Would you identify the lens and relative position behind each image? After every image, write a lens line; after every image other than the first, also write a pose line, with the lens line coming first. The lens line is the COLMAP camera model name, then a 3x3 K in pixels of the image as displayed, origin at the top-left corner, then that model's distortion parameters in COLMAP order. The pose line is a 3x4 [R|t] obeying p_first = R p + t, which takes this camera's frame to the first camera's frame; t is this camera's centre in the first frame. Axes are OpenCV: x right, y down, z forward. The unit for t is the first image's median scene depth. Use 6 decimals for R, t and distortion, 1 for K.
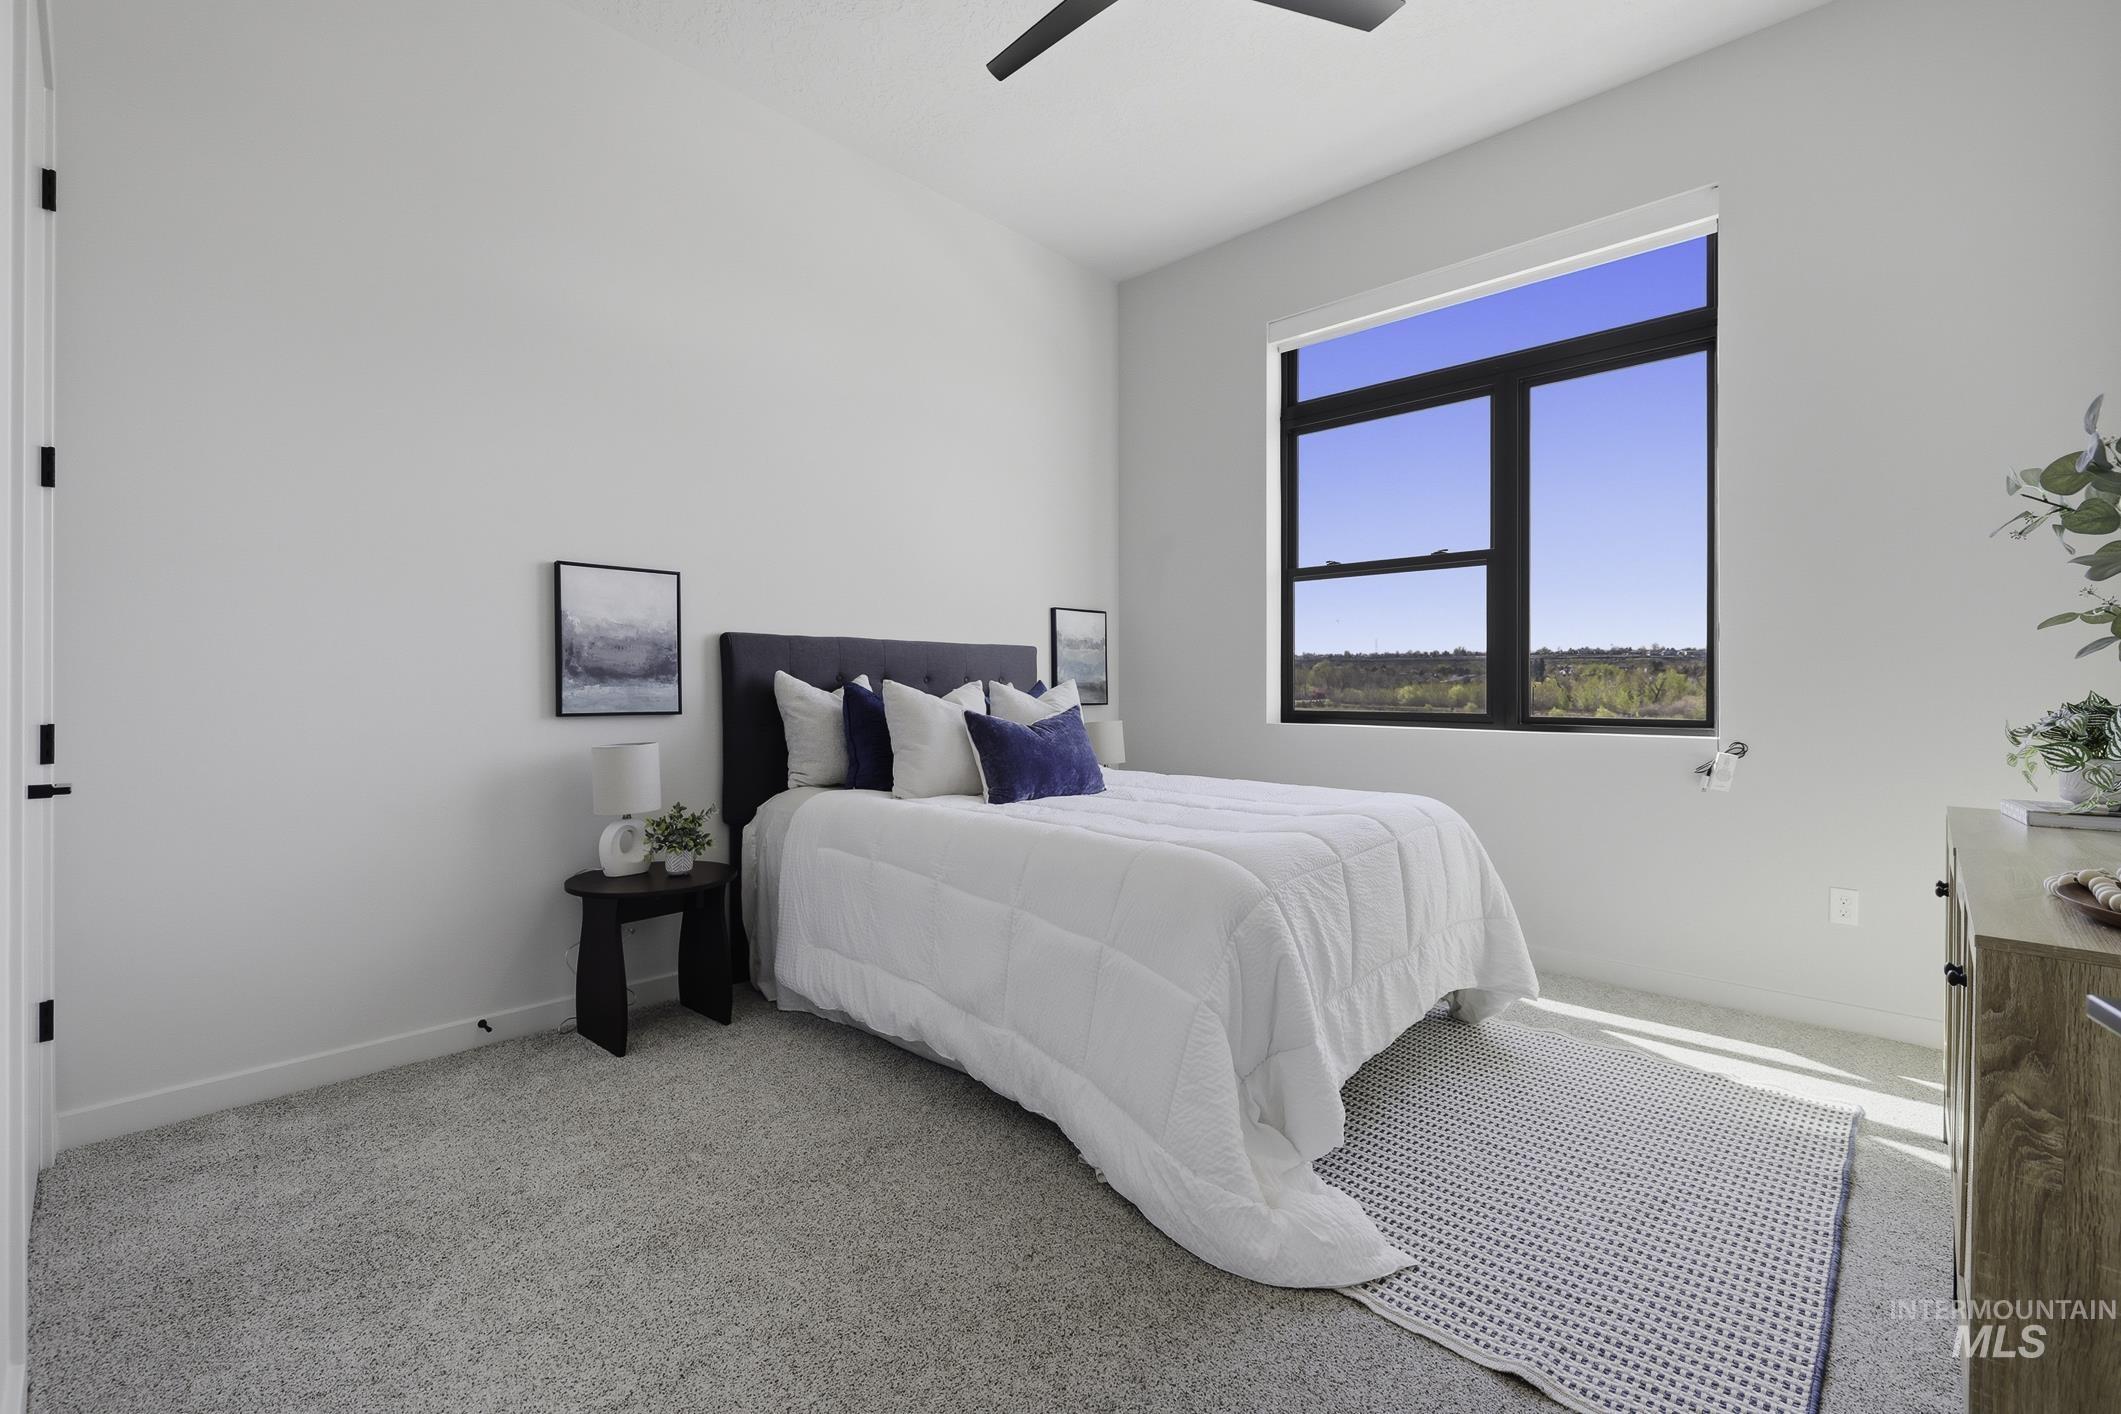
lens RADIAL K [[909.7, 0, 1046.4], [0, 909.7, 689.8], [0, 0, 1]] dist [-0.003217, -0.000070]
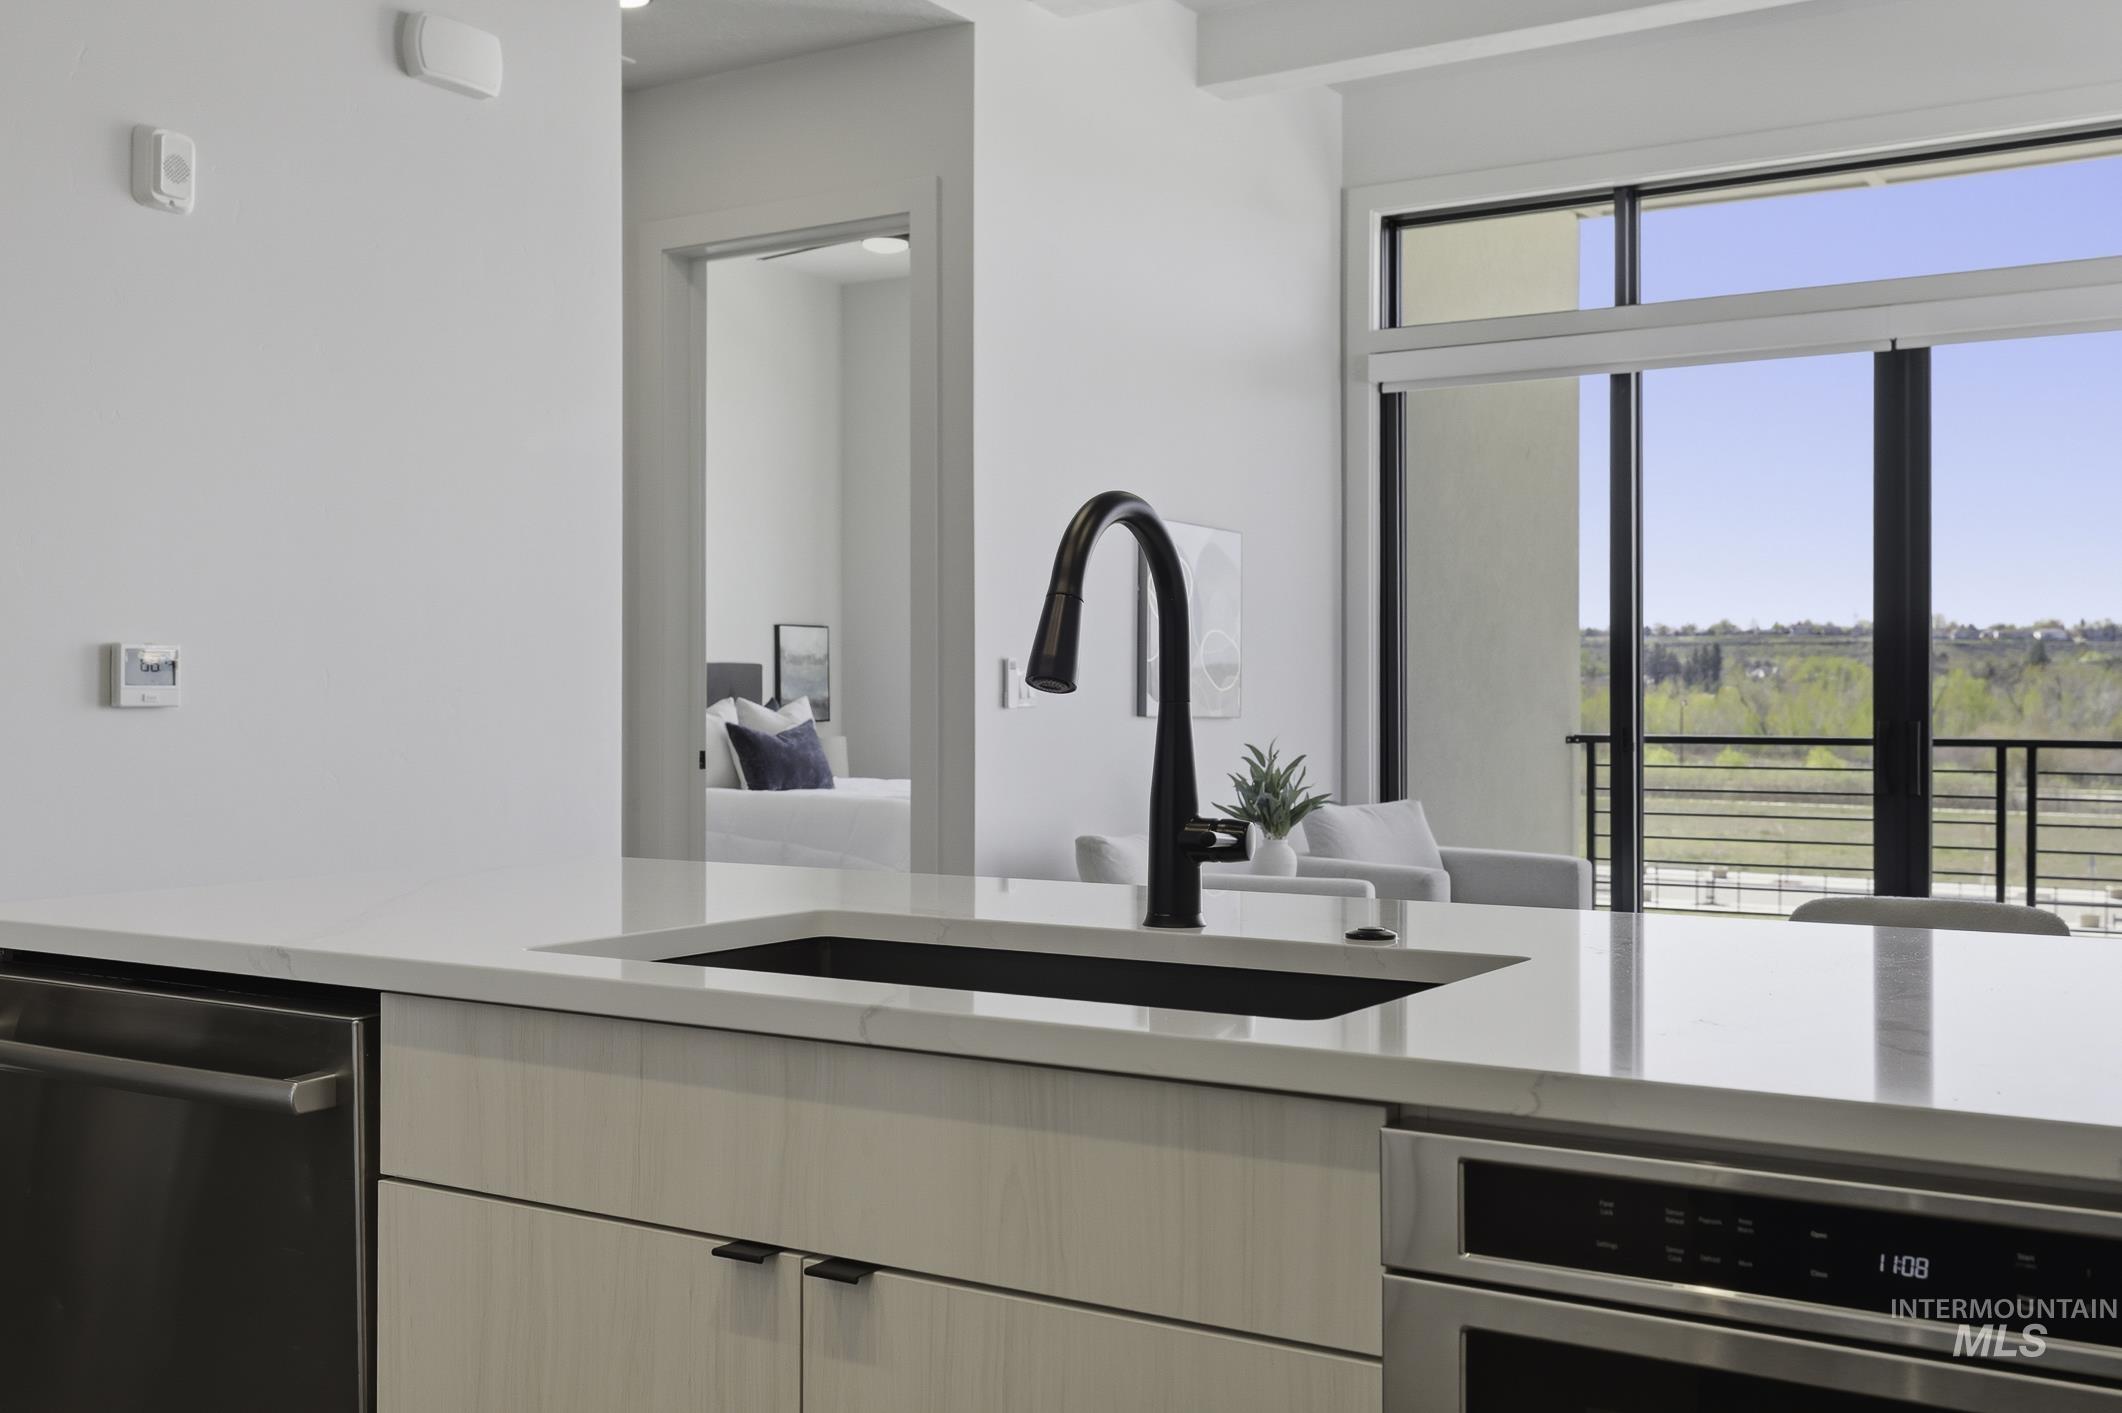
lens RADIAL K [[2107.1, 0, 1038.4], [0, 2107.1, 703.8], [0, 0, 1]] dist [-0.000287, -0.002146]
pose [[0.982128, 0.002717, 0.188196, -0.190353], [-0.002219, 0.999993, -0.002852, 0.004588], [-0.188202, 0.002384, 0.982127, -1.735921]]
